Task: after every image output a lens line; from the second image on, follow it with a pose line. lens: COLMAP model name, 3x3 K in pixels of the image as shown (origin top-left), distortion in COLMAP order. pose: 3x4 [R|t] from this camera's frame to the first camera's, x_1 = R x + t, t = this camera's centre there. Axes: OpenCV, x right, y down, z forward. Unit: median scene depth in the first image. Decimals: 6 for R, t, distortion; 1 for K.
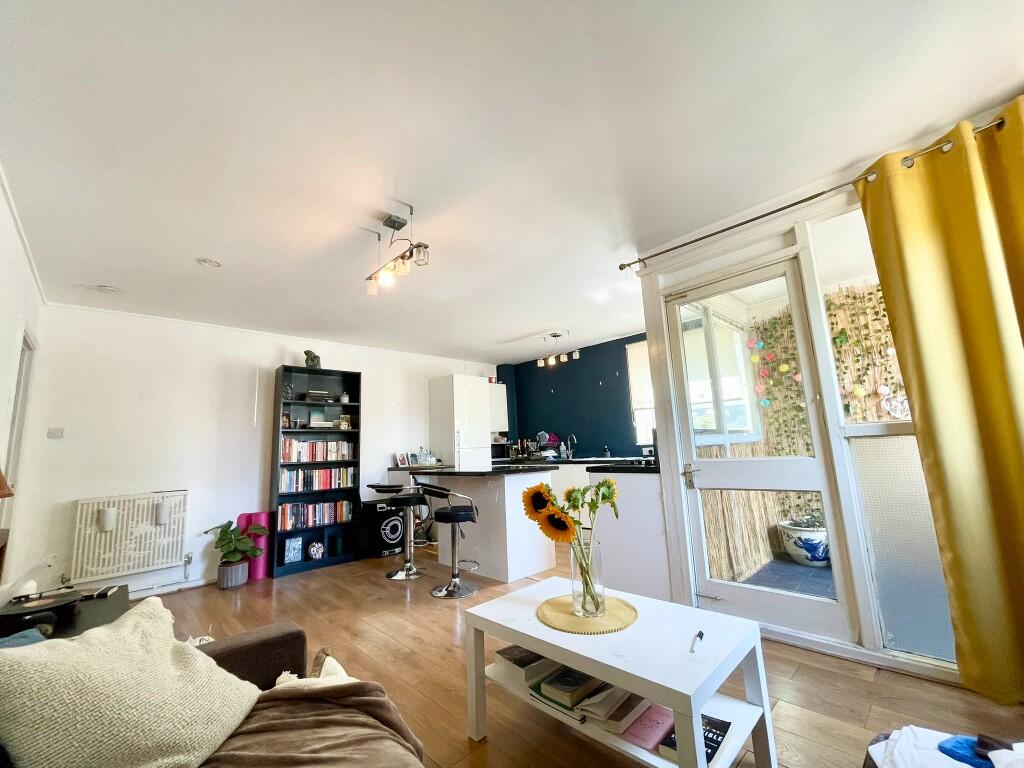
lens RADIAL K [[412.6, 0, 510.6], [0, 412.6, 385.5], [0, 0, 1]] dist [-0.005628, 0.001149]
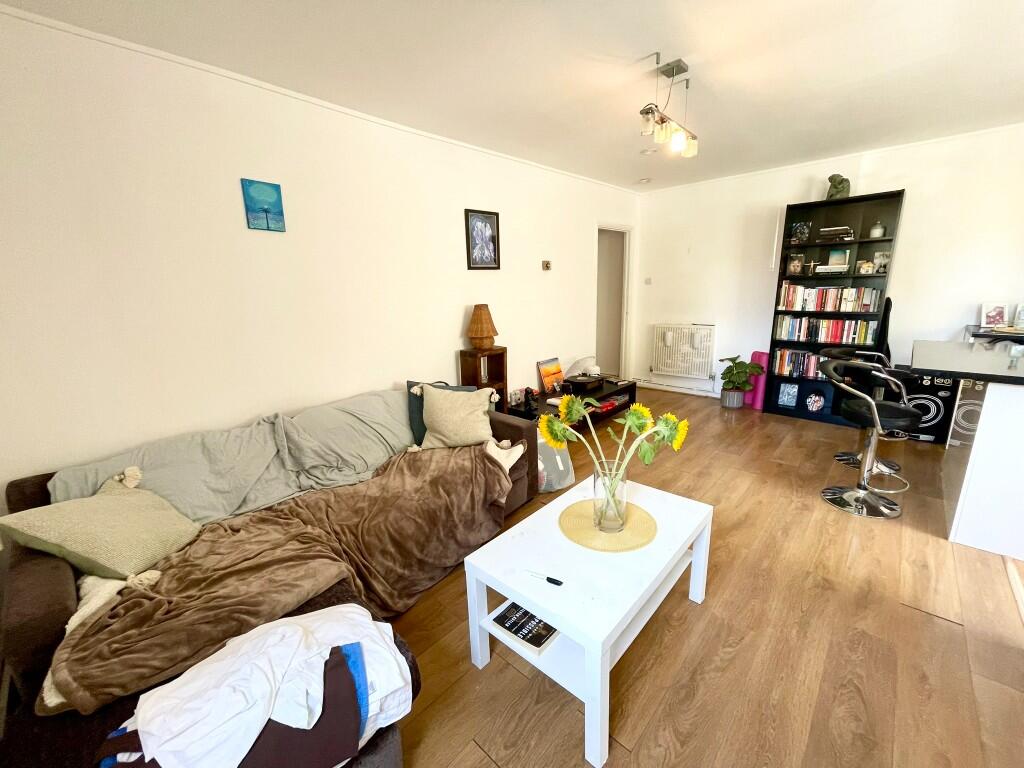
lens RADIAL K [[412.6, 0, 513.2], [0, 412.6, 382.5], [0, 0, 1]] dist [-0.005628, 0.001149]
pose [[0.062104, 0.274457, -0.959592, 0.381396], [0.186757, 0.941270, 0.281304, -0.046490], [0.980441, -0.196681, 0.007200, 0.292044]]
